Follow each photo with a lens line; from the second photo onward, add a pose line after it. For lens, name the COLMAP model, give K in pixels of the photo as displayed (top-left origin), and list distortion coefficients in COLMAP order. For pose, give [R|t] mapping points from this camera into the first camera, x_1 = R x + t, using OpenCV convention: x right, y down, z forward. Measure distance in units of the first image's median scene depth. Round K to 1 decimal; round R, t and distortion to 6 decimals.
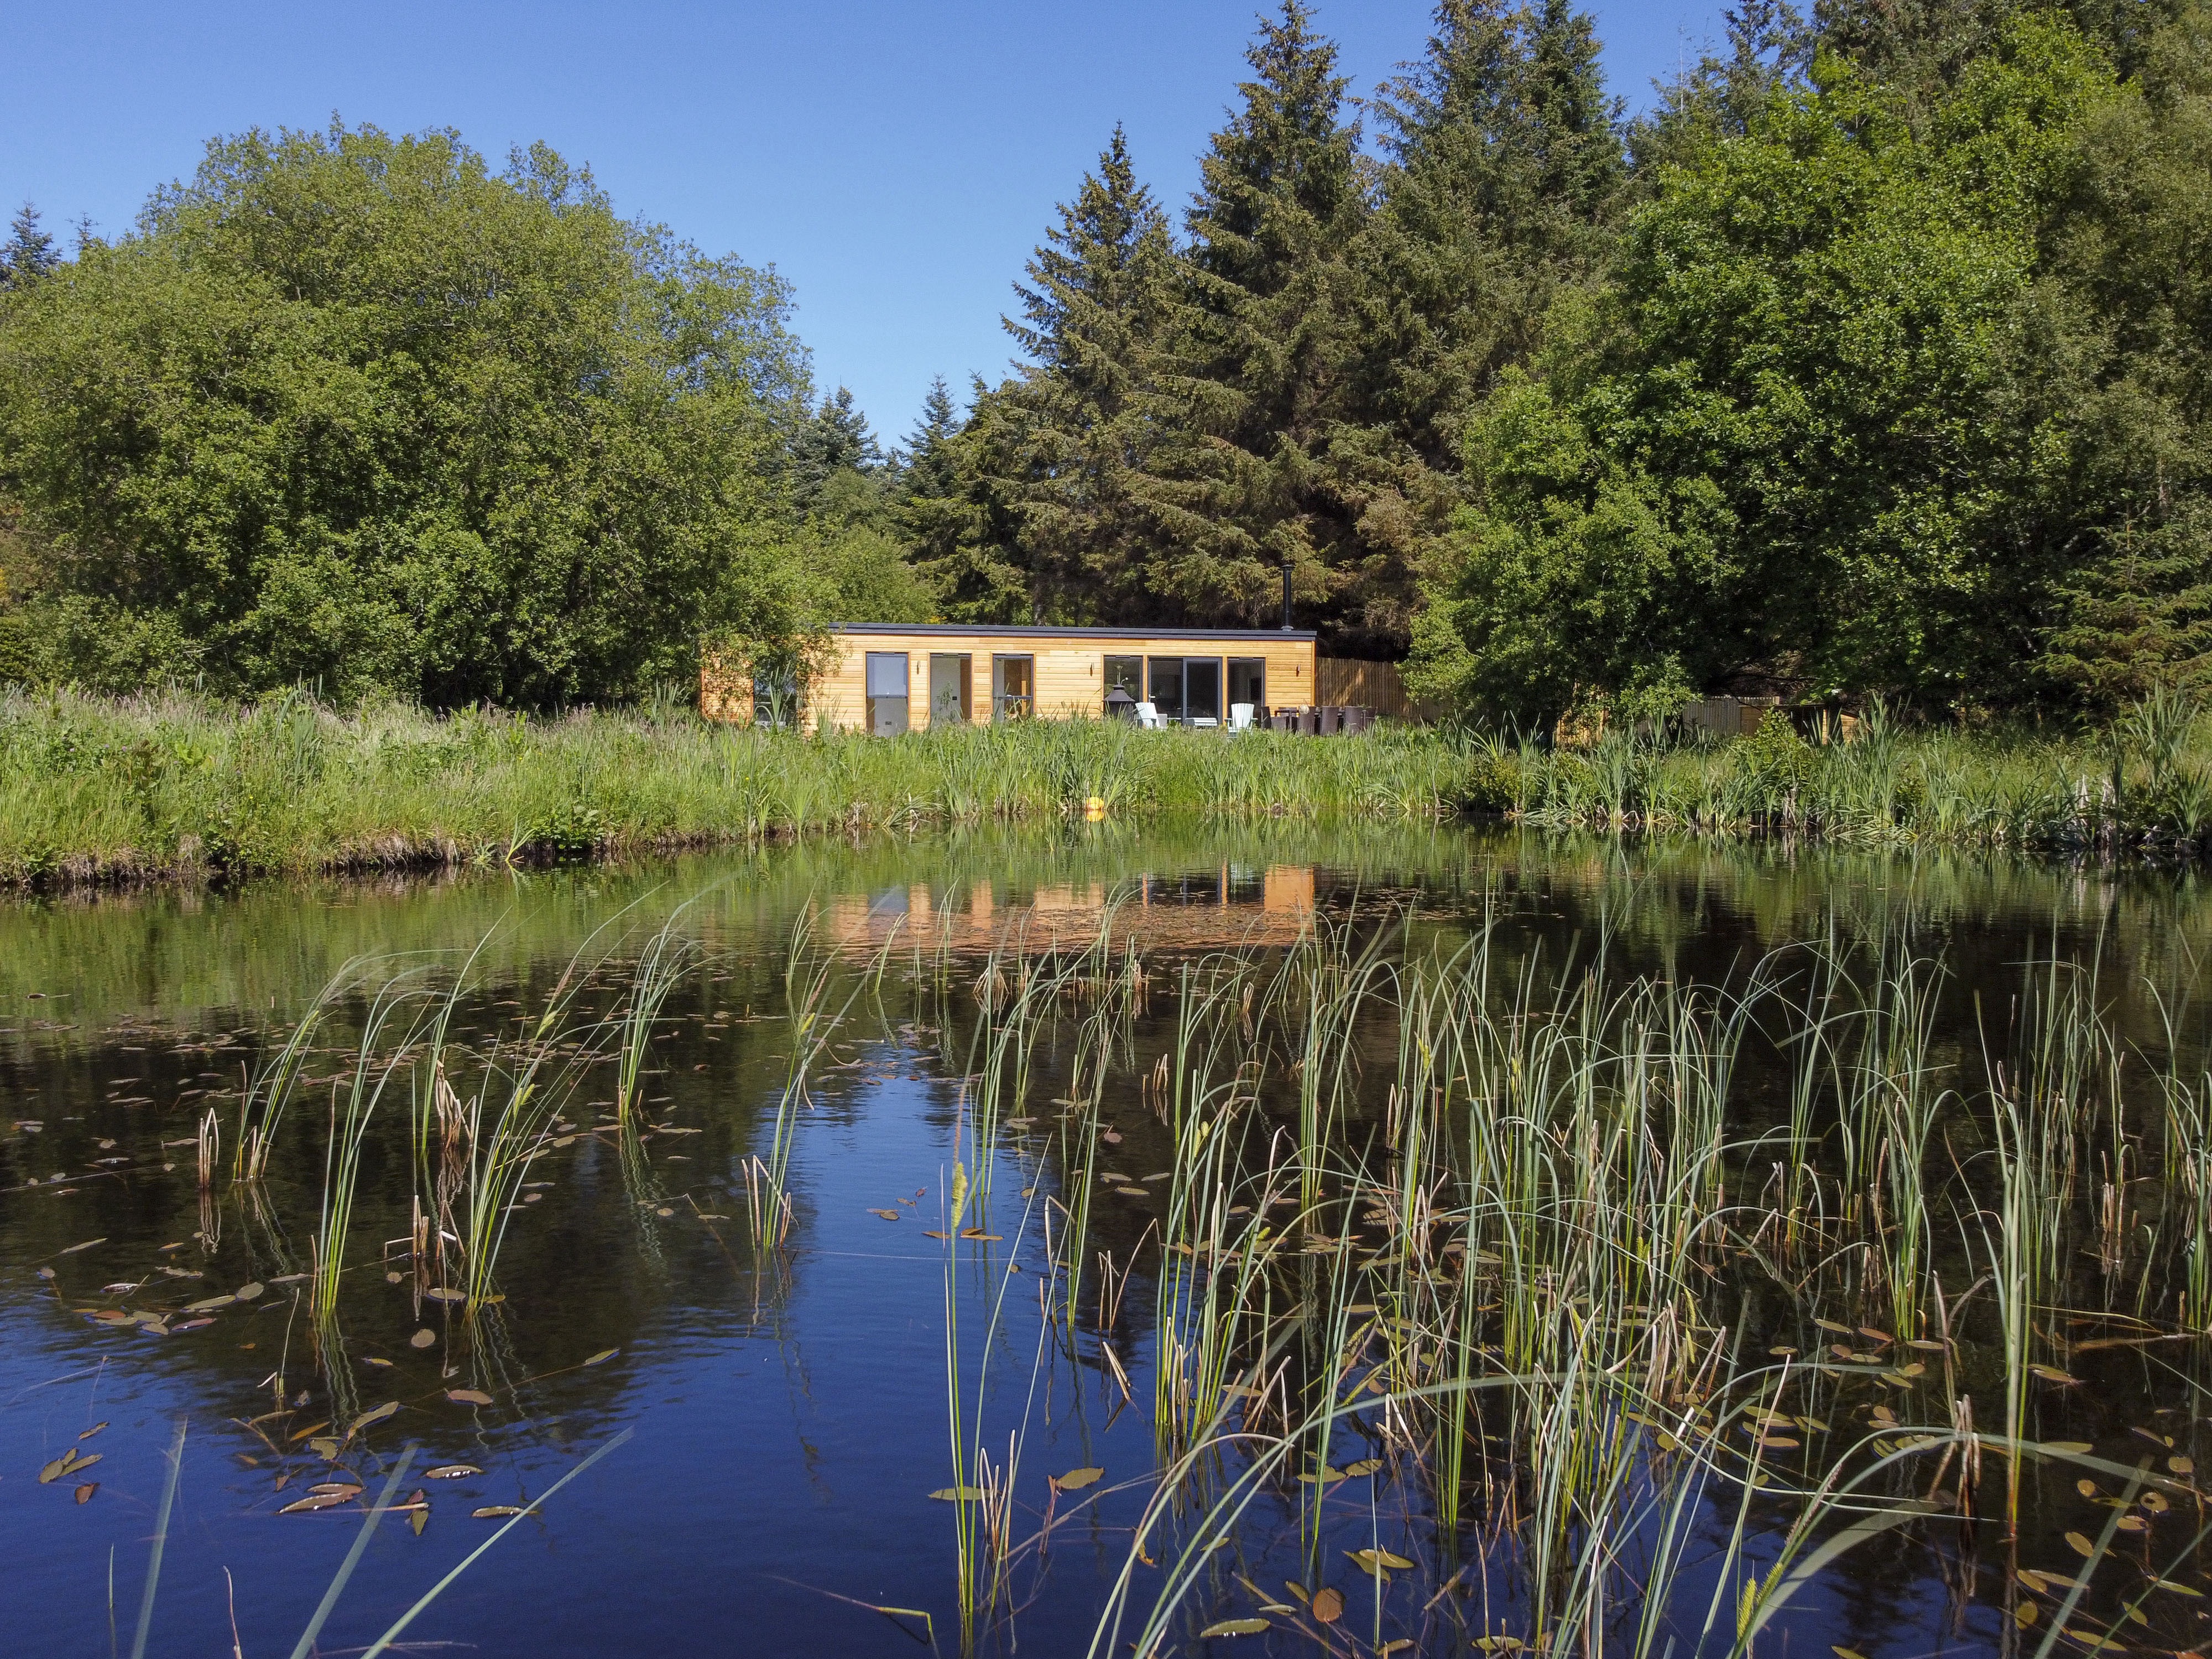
lens RADIAL K [[1769.9, 0, 1106.0], [0, 1769.9, 829.5], [0, 0, 1]] dist [-0.067933, 0.004452]
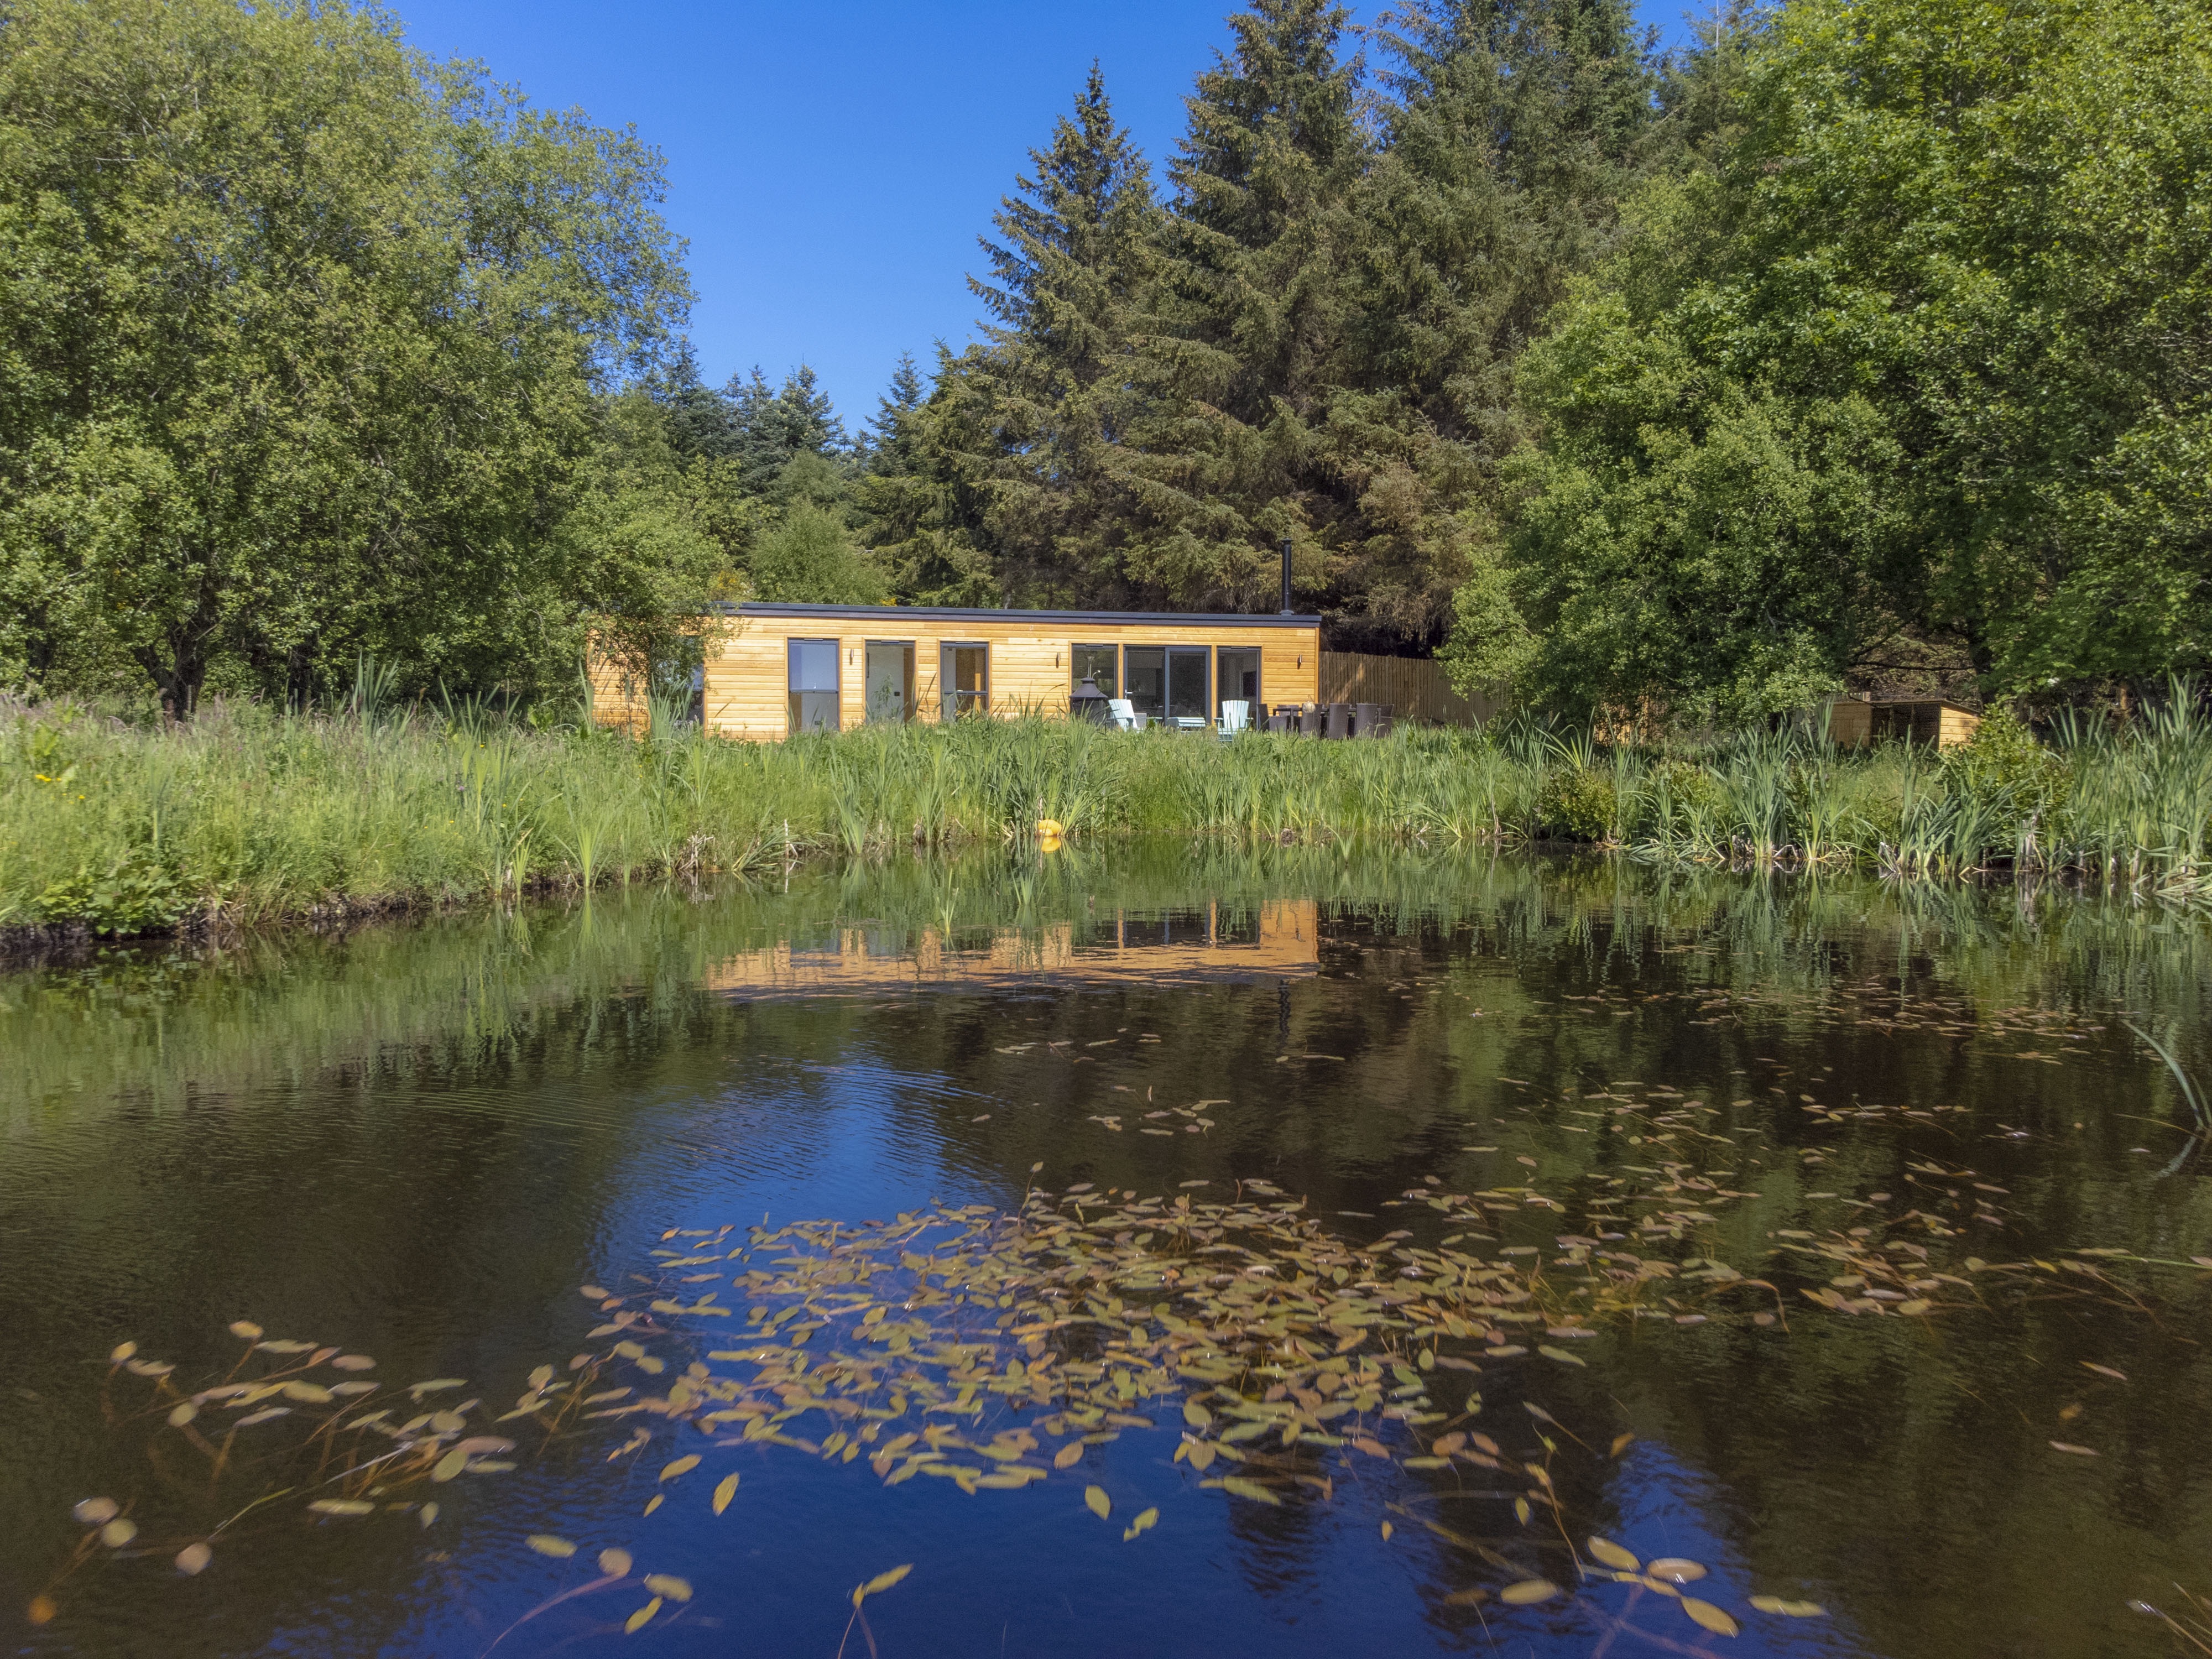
lens RADIAL K [[1682.3, 0, 1106.0], [0, 1682.3, 829.5], [0, 0, 1]] dist [-0.025832, 0.005472]
pose [[0.999974, 0.000508, 0.007197, 0.008423], [-0.000529, 0.999996, 0.002889, -0.010162], [-0.007196, -0.002892, 0.999970, 0.171328]]
